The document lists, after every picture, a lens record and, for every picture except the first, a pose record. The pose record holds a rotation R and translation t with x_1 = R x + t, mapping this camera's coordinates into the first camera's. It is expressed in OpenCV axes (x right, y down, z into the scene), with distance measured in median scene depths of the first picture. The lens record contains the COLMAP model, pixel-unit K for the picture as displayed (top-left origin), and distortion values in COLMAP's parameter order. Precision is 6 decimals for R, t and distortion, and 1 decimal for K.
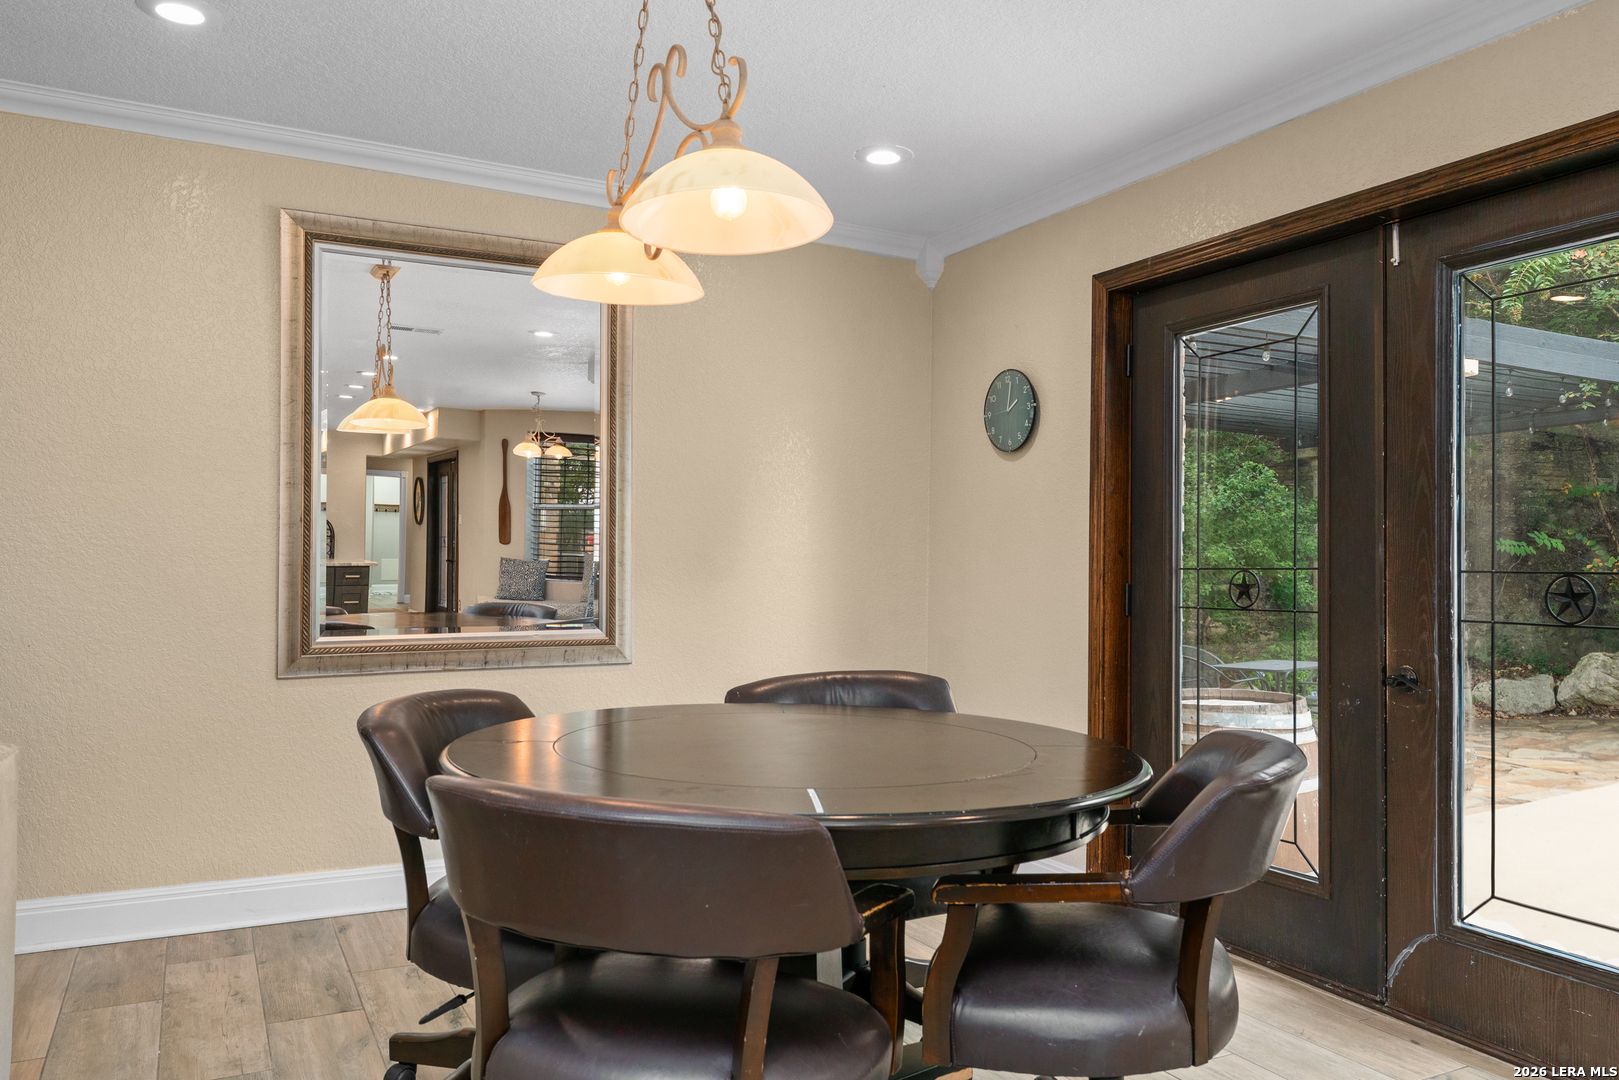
lens RADIAL K [[1162.3, 0, 798.3], [0, 1162.3, 551.3], [0, 0, 1]] dist [-0.020718, -0.000787]
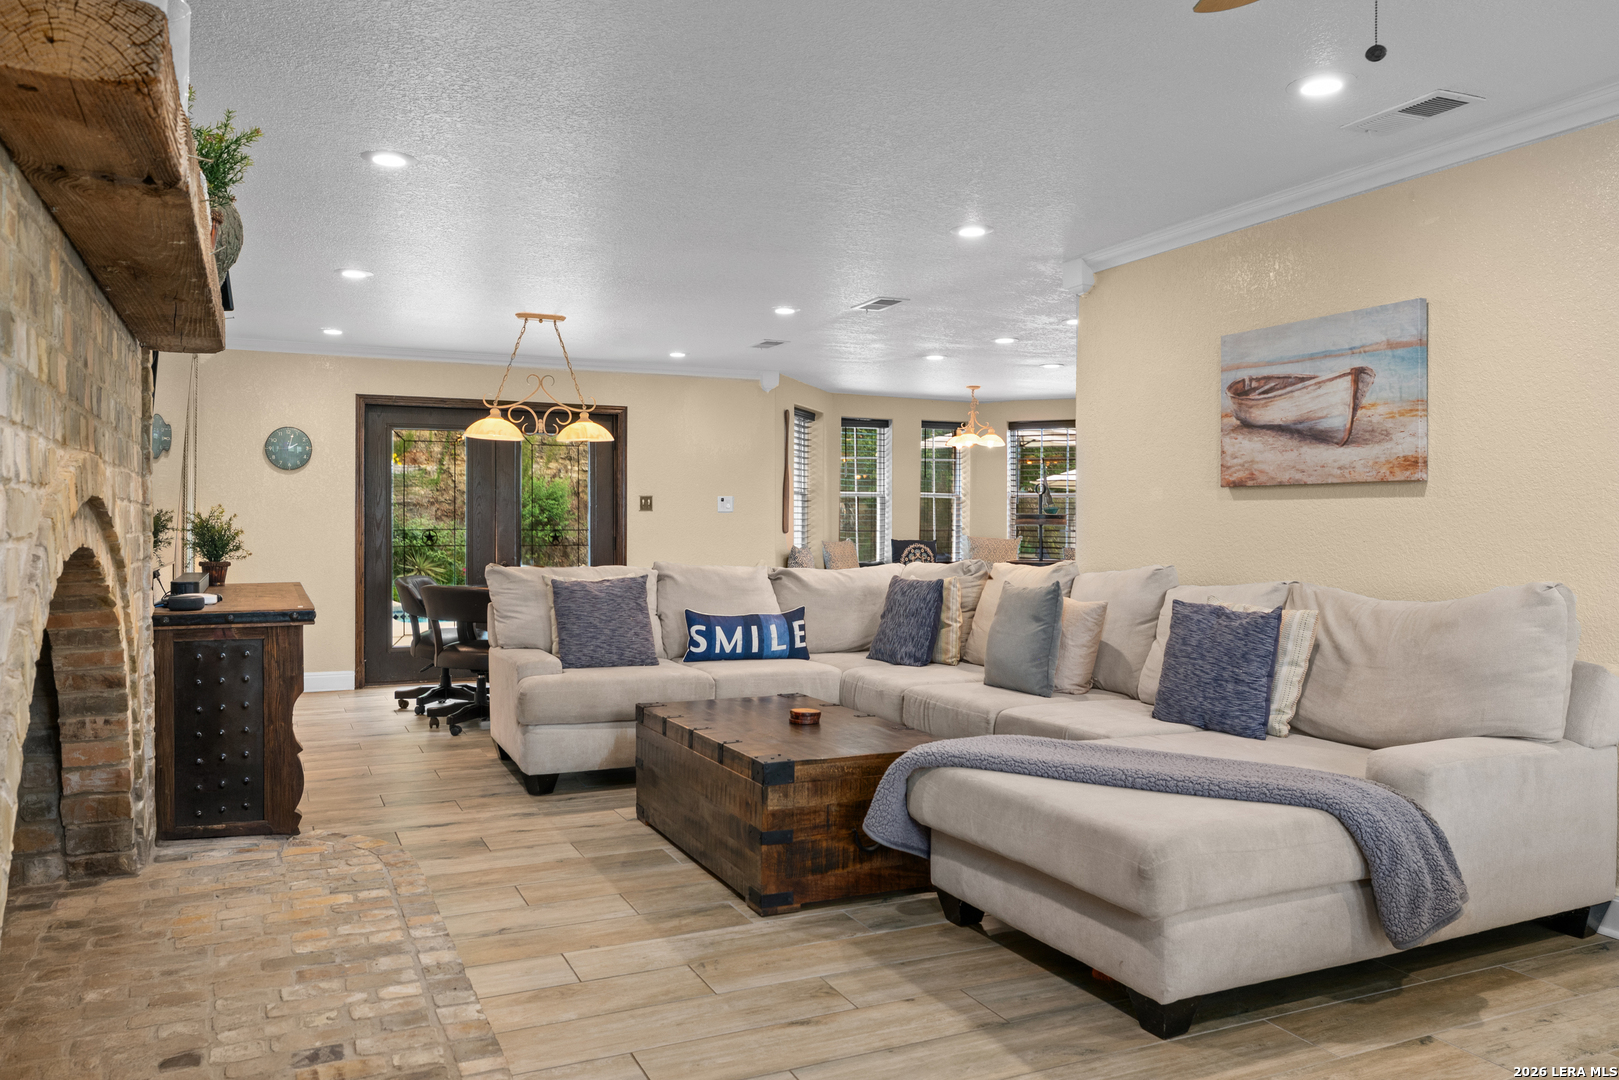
lens RADIAL K [[1162.3, 0, 807.9], [0, 1162.3, 533.5], [0, 0, 1]] dist [-0.020718, -0.000787]
pose [[0.045047, -0.027207, 0.998614, -1.784201], [-0.007096, 0.999595, 0.027554, -0.040945], [-0.998960, -0.008327, 0.044836, 0.055215]]
